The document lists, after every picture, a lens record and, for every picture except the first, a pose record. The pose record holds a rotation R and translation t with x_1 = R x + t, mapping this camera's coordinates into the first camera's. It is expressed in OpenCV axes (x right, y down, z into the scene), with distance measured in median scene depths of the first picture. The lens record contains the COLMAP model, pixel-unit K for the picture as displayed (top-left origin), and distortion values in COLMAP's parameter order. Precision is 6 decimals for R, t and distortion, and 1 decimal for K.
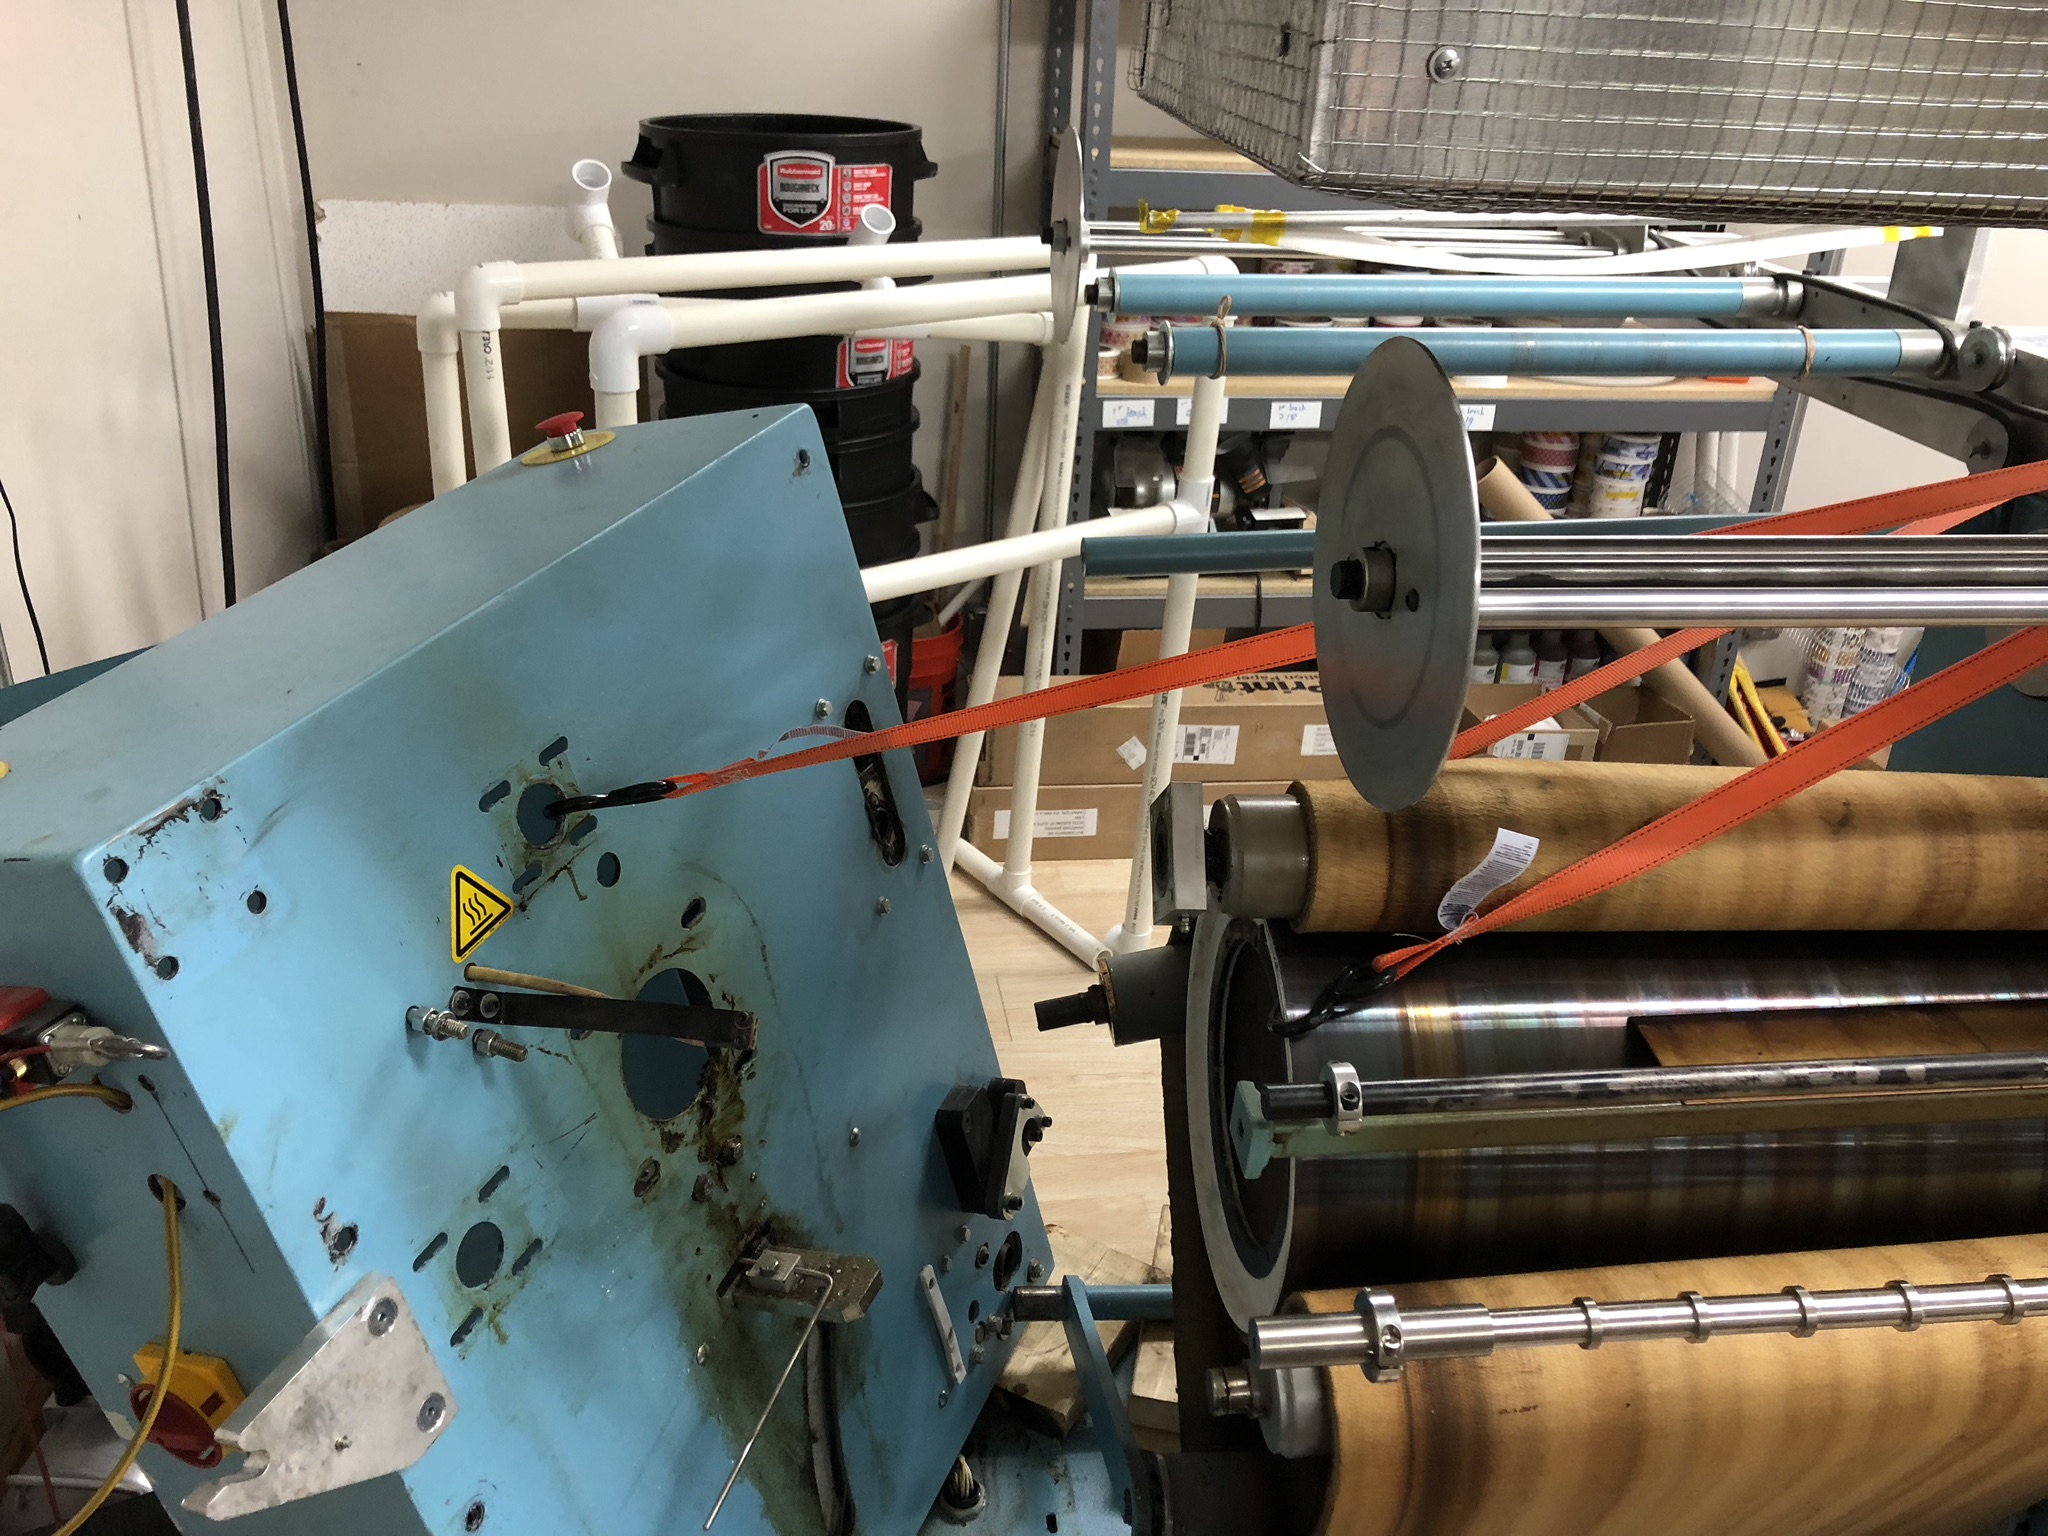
lens RADIAL K [[1725.2, 0, 1006.8], [0, 1725.2, 762.3], [0, 0, 1]] dist [0.049584, -0.004963]
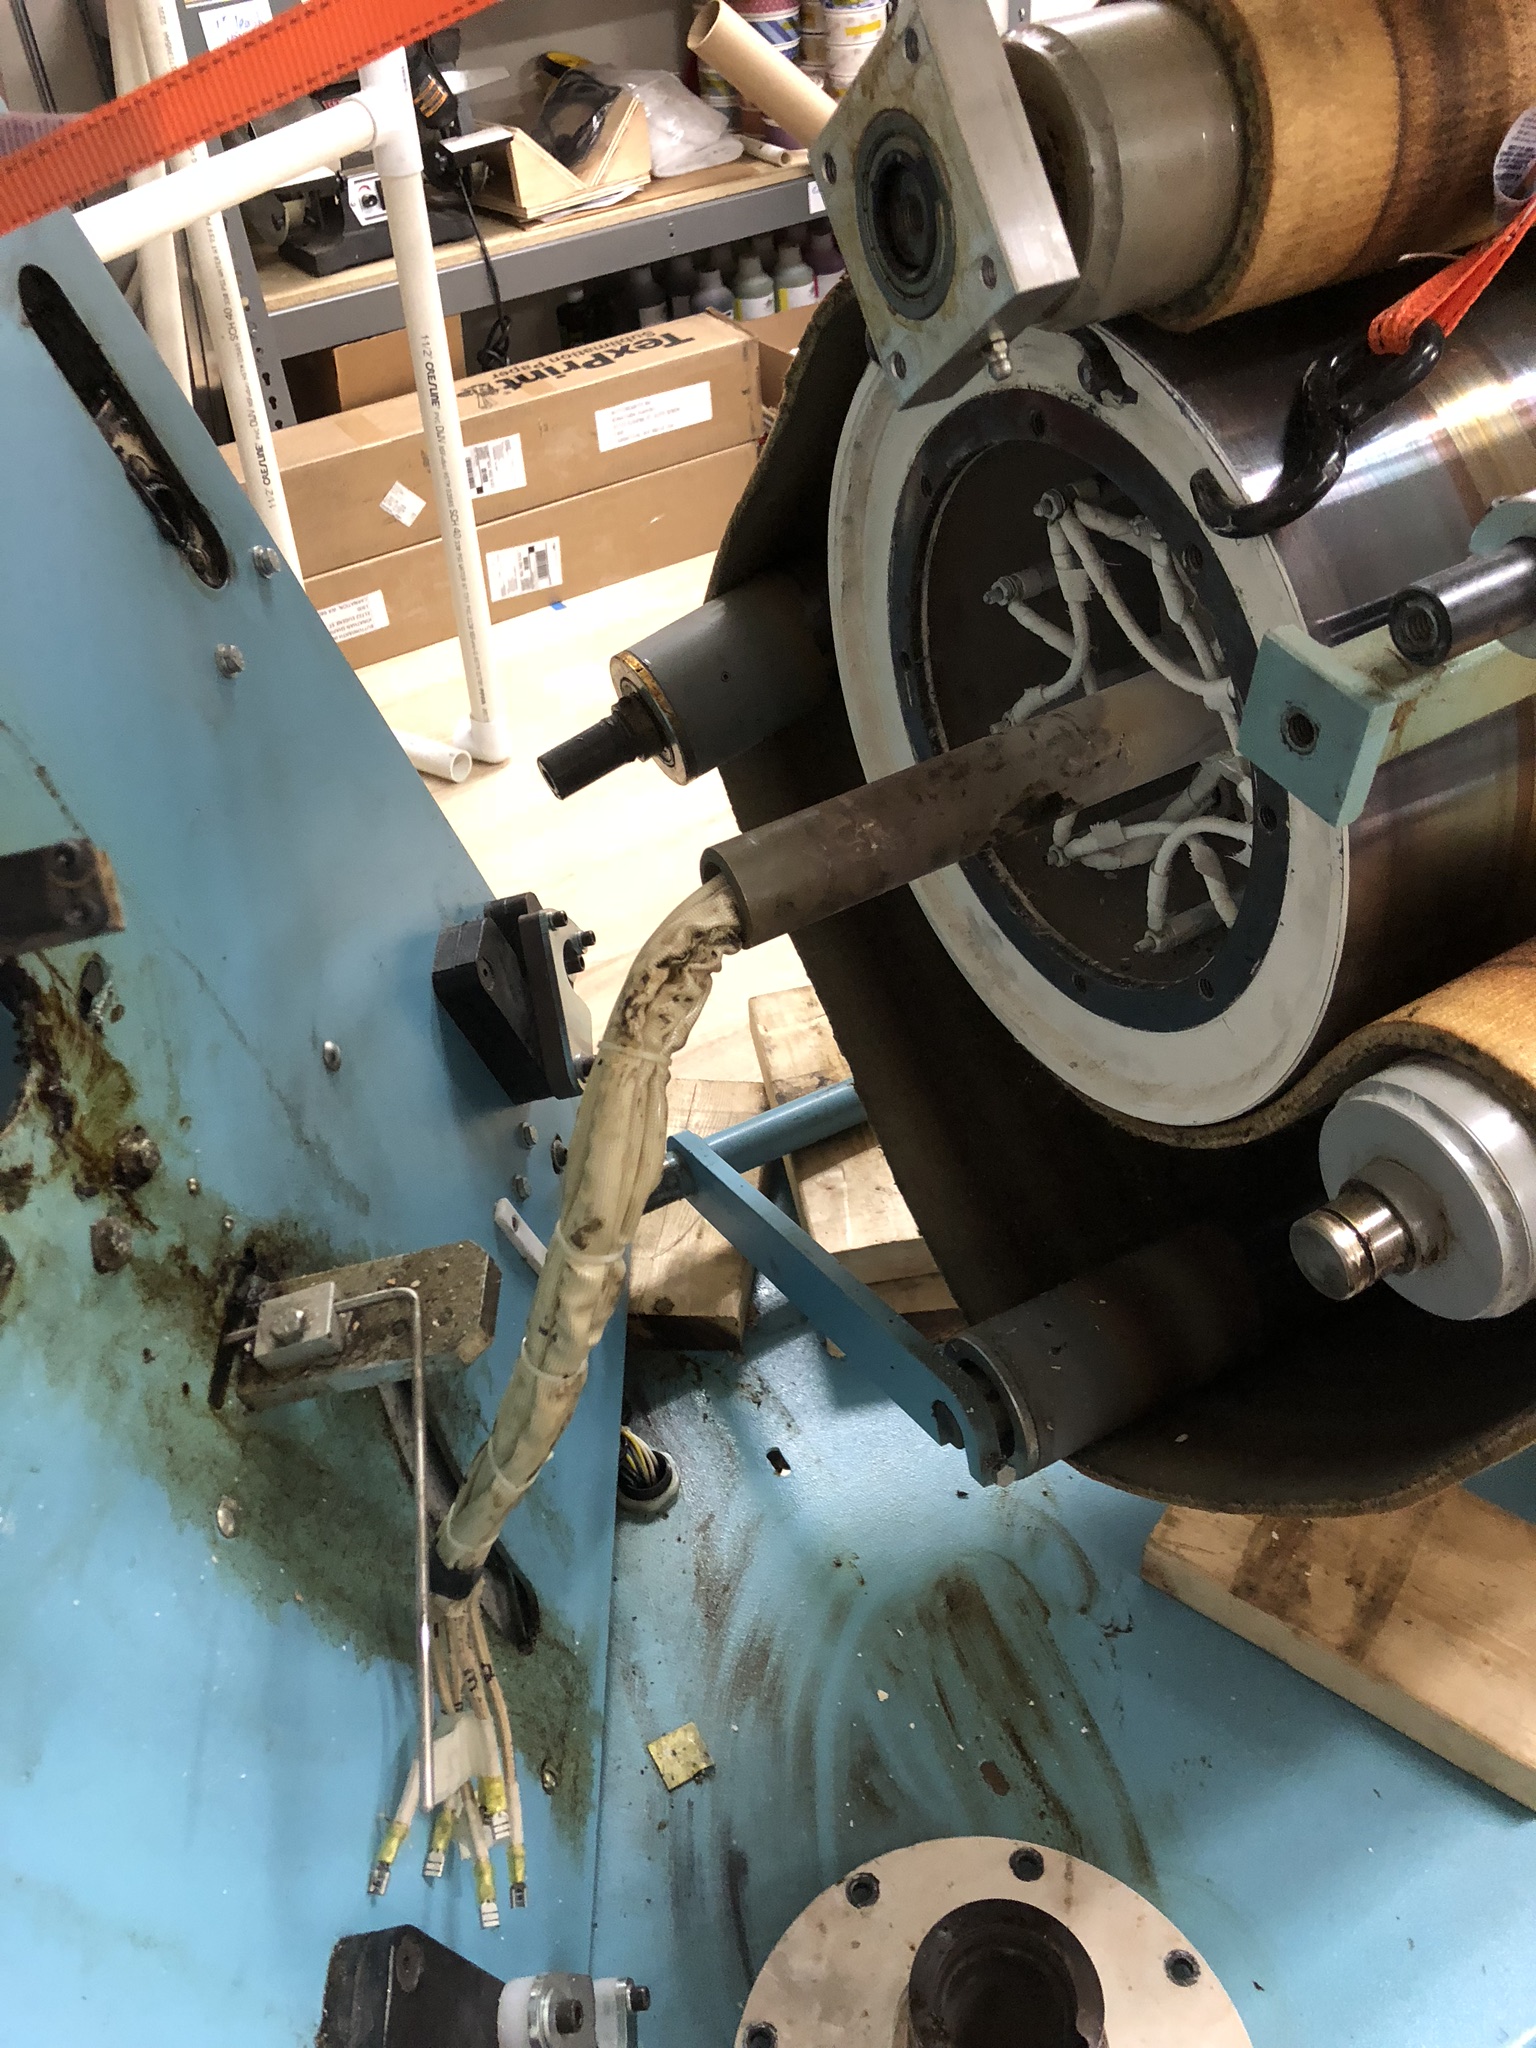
lens RADIAL K [[1725.2, 0, 771.2], [0, 1725.2, 1018.9], [0, 0, 1]] dist [0.049584, -0.004963]
pose [[0.915315, -0.335255, 0.223167, -0.073100], [0.267256, 0.920154, 0.286166, 0.073868], [-0.301287, -0.202290, 0.931829, 0.391665]]
